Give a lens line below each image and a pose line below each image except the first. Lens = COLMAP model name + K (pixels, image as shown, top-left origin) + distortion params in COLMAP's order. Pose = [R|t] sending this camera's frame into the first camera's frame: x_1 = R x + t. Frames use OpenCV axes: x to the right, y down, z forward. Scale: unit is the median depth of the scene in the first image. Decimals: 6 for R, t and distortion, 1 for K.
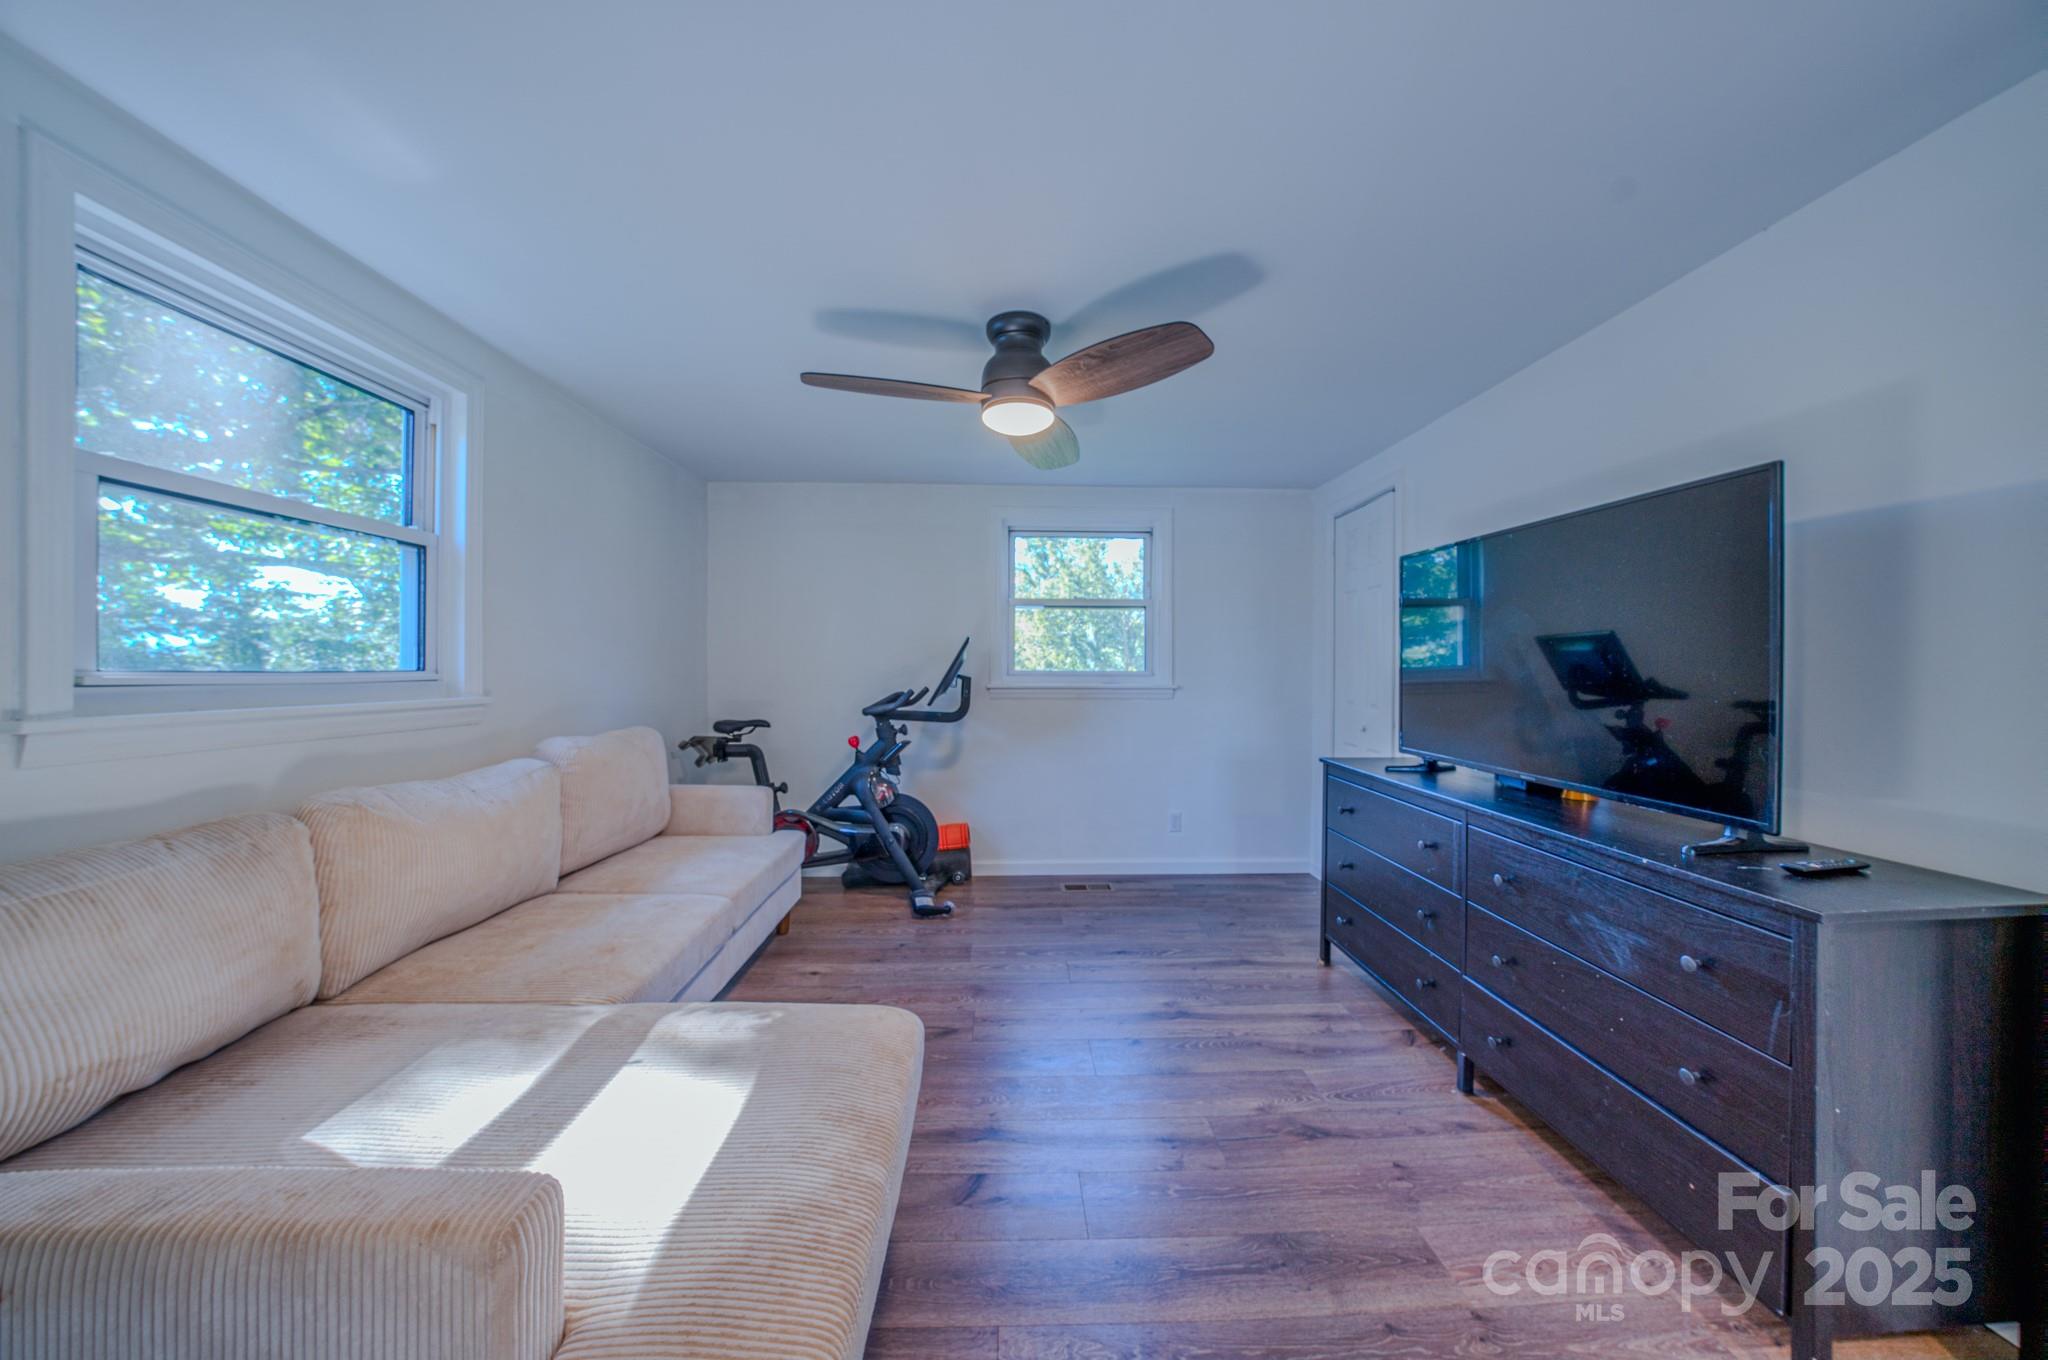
lens RADIAL K [[699.1, 0, 1025.8], [0, 699.1, 662.2], [0, 0, 1]] dist [-0.012404, 0.002712]
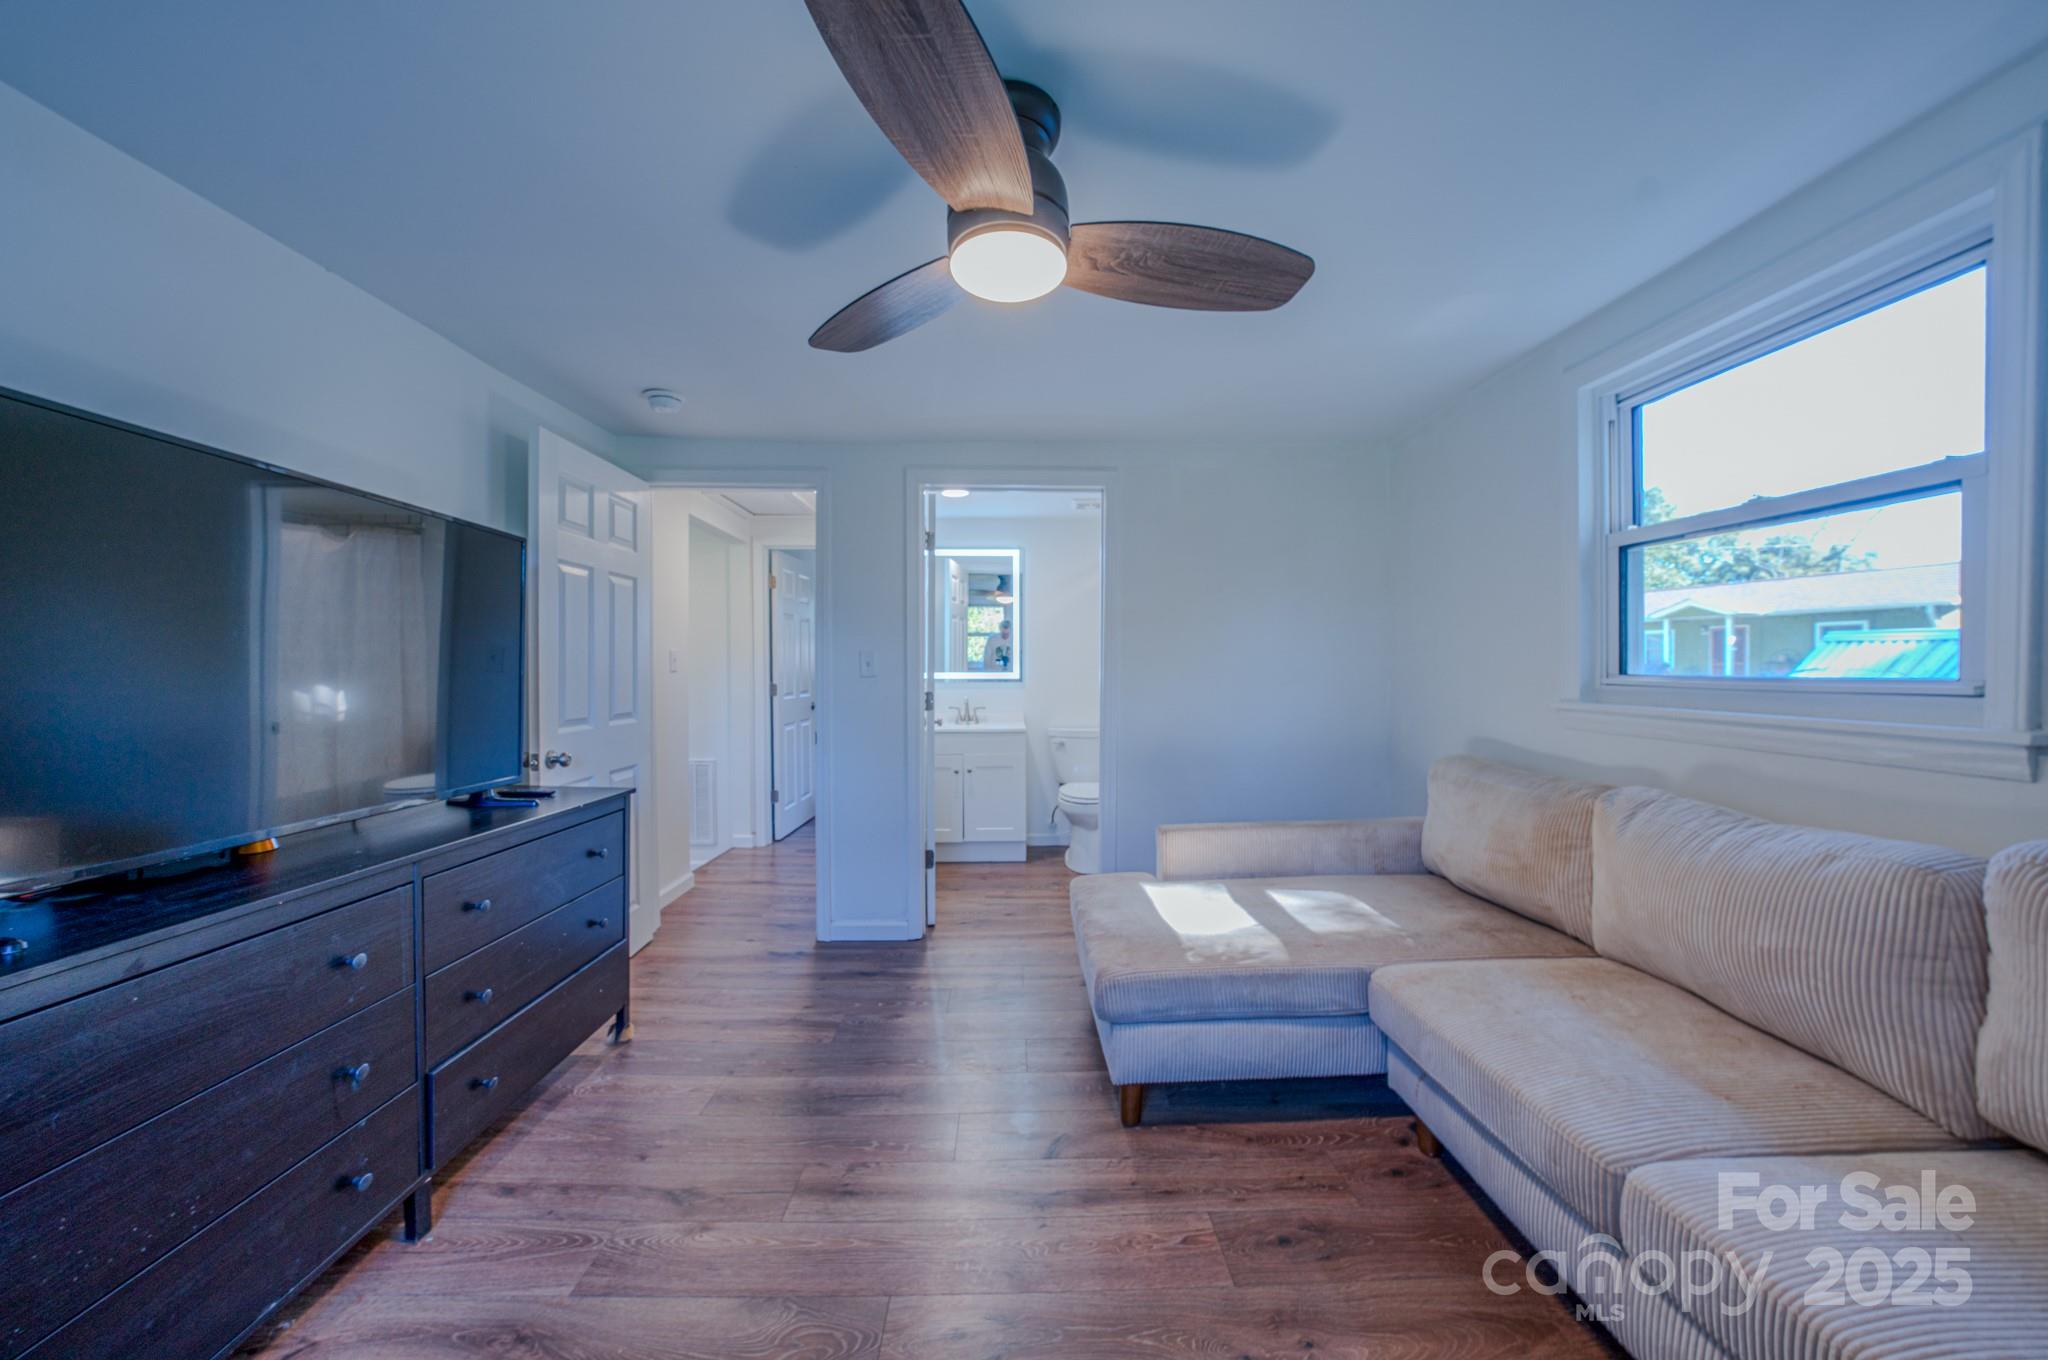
lens RADIAL K [[699.1, 0, 1027.7], [0, 699.1, 670.0], [0, 0, 1]] dist [-0.012404, 0.002712]
pose [[-0.999945, 0.001127, 0.010401, -0.043917], [0.001151, 0.999997, 0.002296, 0.001155], [-0.010399, 0.002308, -0.999943, 1.974163]]
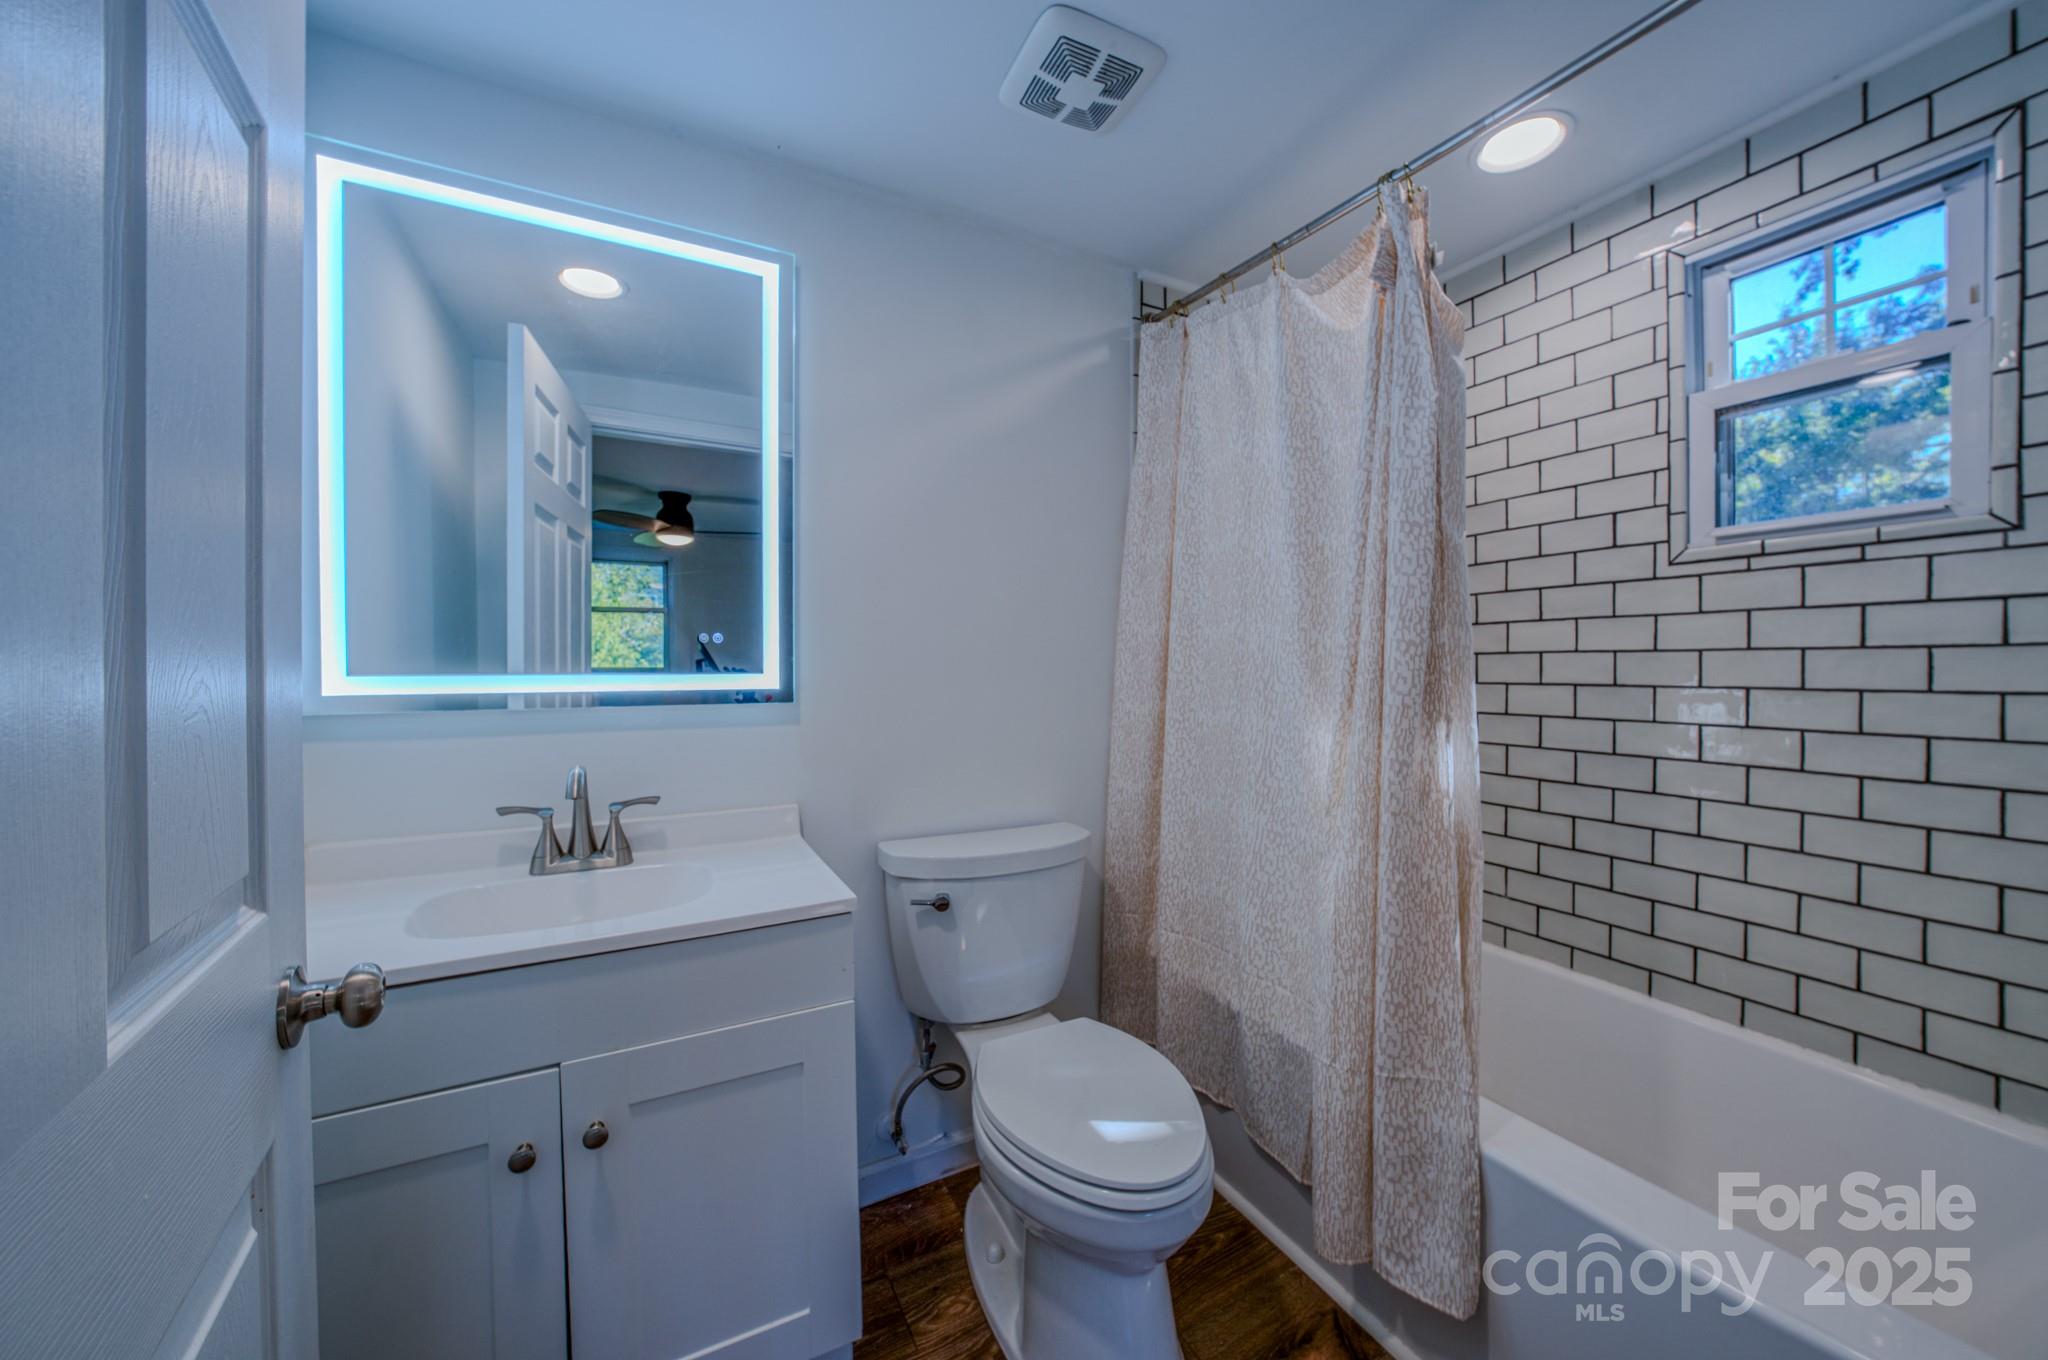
lens RADIAL K [[699.1, 0, 1019.0], [0, 699.1, 674.1], [0, 0, 1]] dist [-0.012404, 0.002712]
pose [[-0.901953, 0.006810, -0.431780, 0.020716], [0.001288, 0.999914, 0.013079, 0.004575], [0.431832, 0.011241, -0.901884, 1.252688]]
